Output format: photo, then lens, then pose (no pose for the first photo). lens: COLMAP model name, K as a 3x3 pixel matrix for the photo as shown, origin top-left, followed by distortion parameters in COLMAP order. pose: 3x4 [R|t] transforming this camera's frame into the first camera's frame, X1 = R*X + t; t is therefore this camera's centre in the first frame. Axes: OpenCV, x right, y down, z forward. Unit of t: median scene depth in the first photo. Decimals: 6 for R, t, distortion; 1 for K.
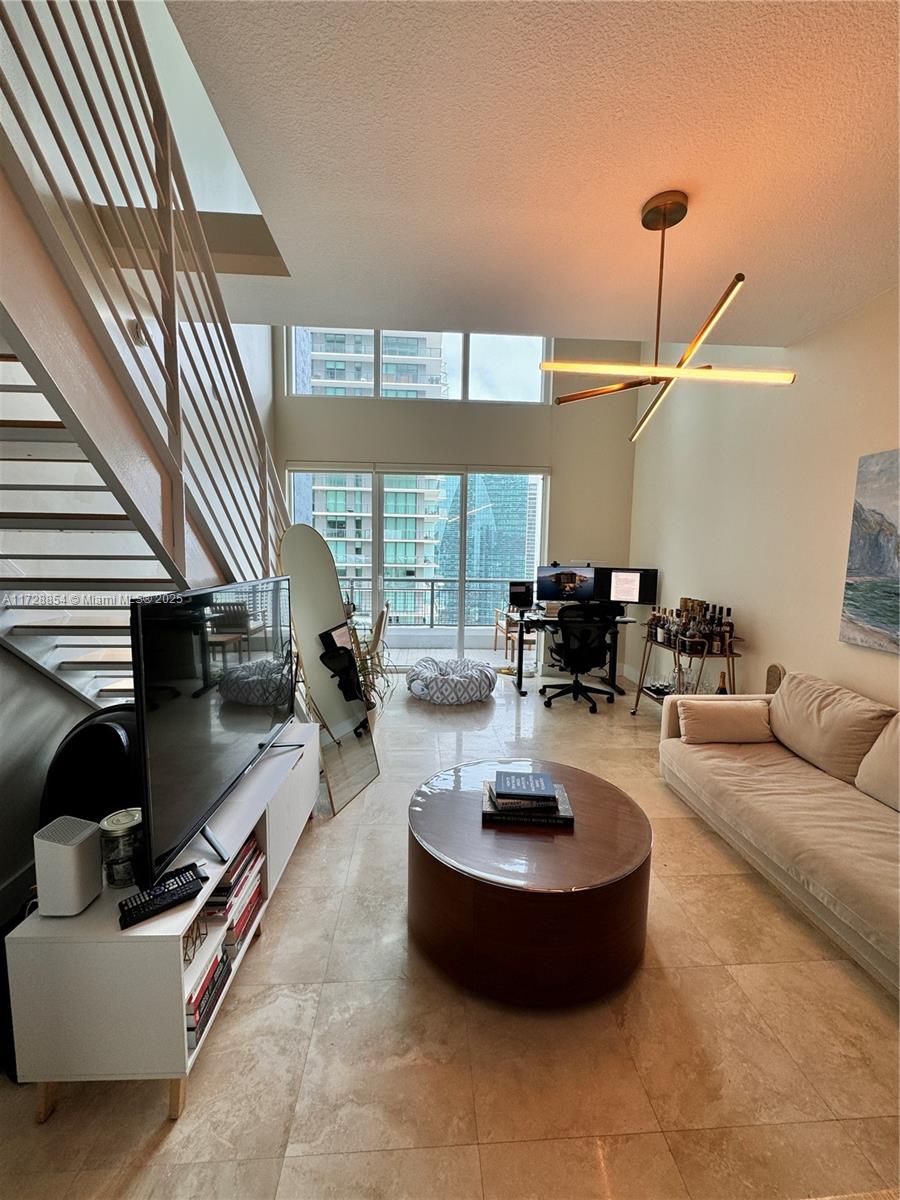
lens RADIAL K [[477.2, 0, 450.5], [0, 477.2, 595.9], [0, 0, 1]] dist [-0.004227, 0.001078]
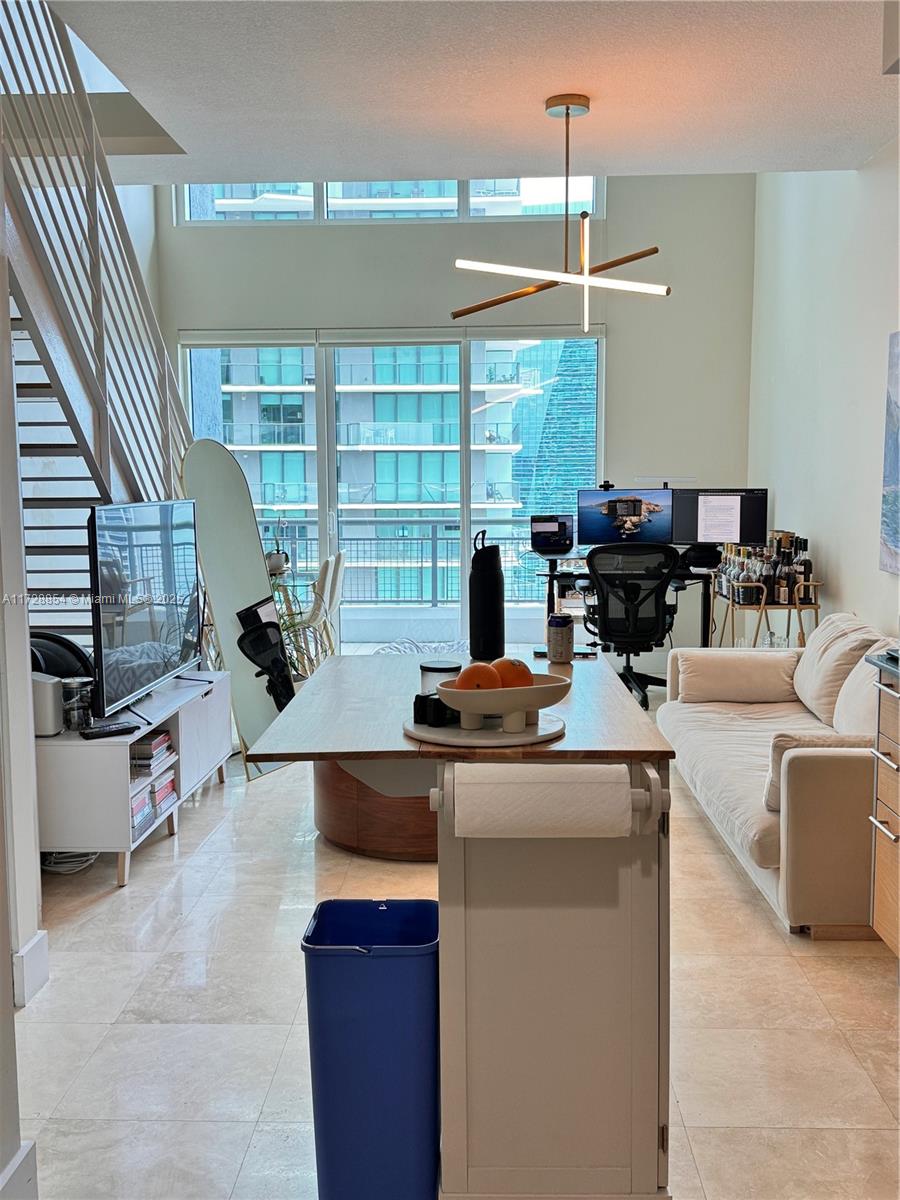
lens RADIAL K [[1187.4, 0, 454.4], [0, 1187.4, 605.0], [0, 0, 1]] dist [0.044692, 0.000000]
pose [[0.995236, -0.011058, -0.096867, 0.195461], [0.012853, 0.999757, 0.017926, 0.067031], [0.096645, -0.019086, 0.995136, -0.635933]]
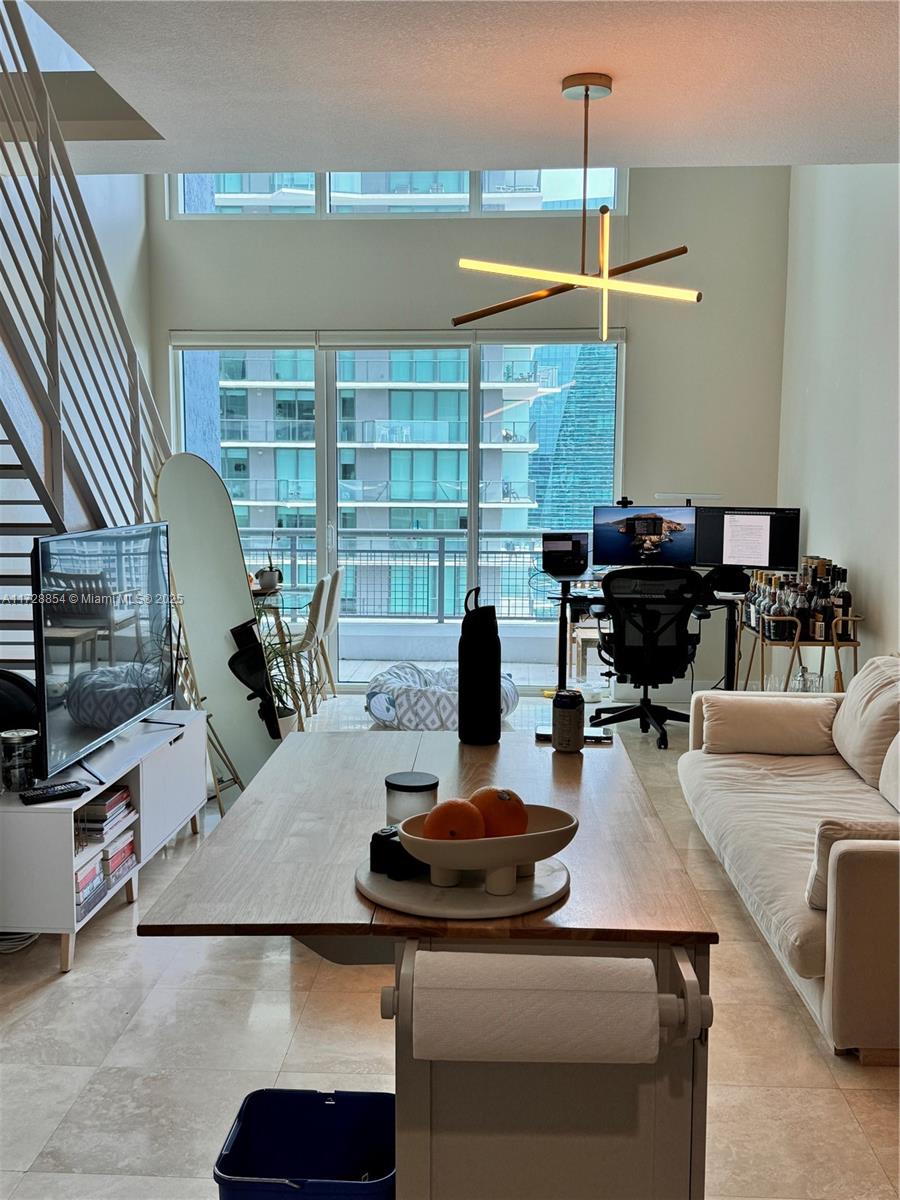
lens RADIAL K [[1187.4, 0, 446.0], [0, 1187.4, 601.2], [0, 0, 1]] dist [0.044692, 0.000000]
pose [[0.993179, 0.001874, -0.116584, 0.197936], [0.000234, 0.999837, 0.018058, 0.031240], [0.116599, -0.017962, 0.993017, -0.512961]]
